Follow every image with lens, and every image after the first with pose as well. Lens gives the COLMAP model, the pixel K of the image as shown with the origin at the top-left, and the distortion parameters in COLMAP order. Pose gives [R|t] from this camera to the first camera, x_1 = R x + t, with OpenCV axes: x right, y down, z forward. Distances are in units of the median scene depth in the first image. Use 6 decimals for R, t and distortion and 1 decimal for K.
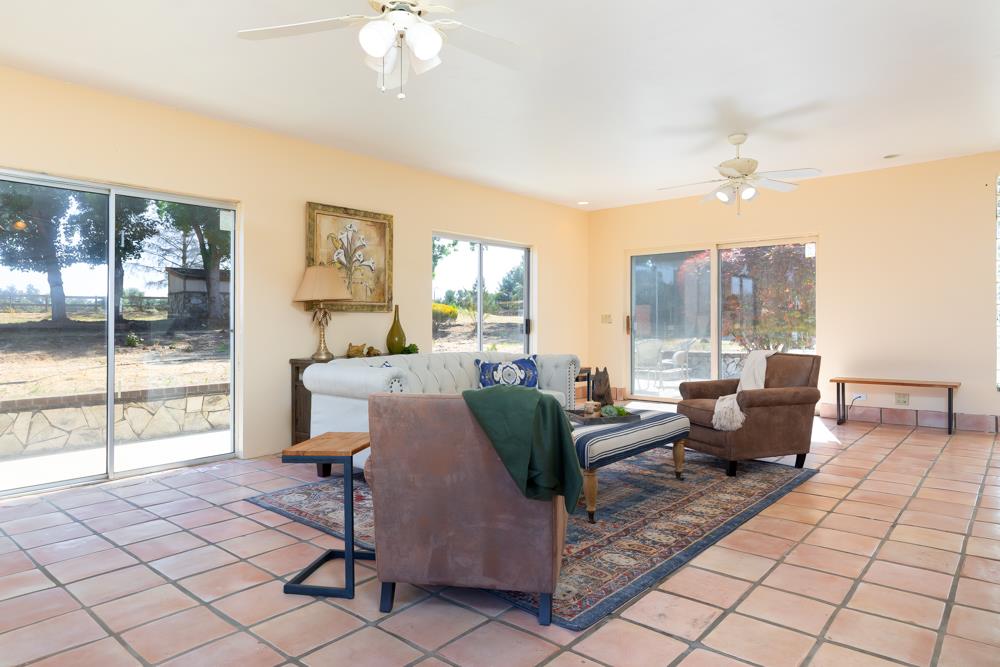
lens RADIAL K [[624.0, 0, 500.0], [0, 624.0, 333.5], [0, 0, 1]] dist [-0.003348, 0.000227]
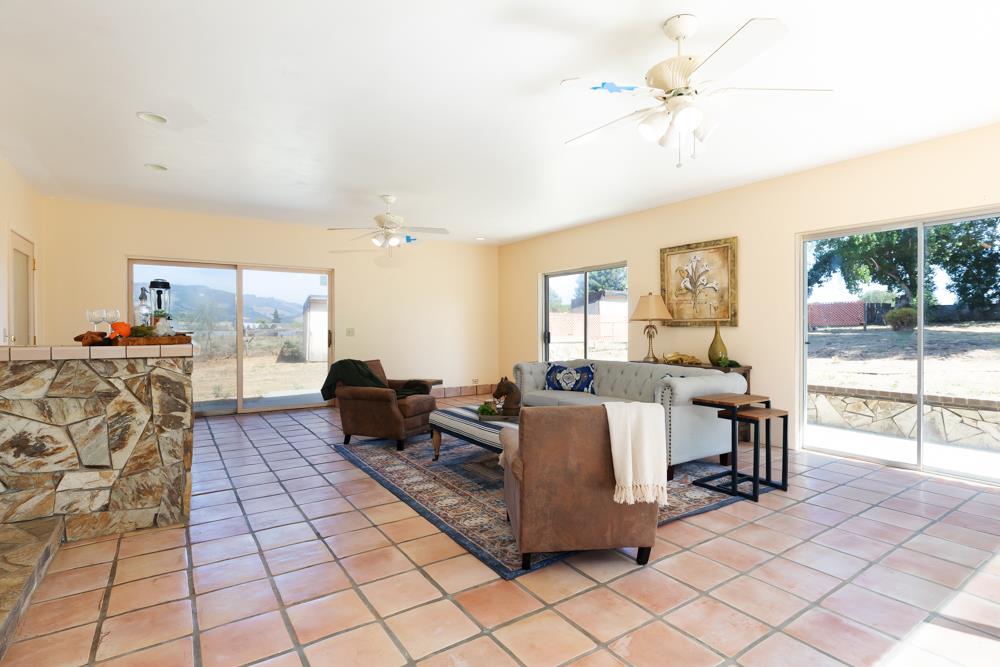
lens RADIAL K [[488.9, 0, 500.0], [0, 488.9, 333.5], [0, 0, 1]] dist [-0.001339, -0.000030]
pose [[-0.270330, 0.012503, -0.962686, 0.791974], [-0.016068, 0.999718, 0.017496, -0.033361], [0.962634, 0.020198, -0.270053, 0.894277]]
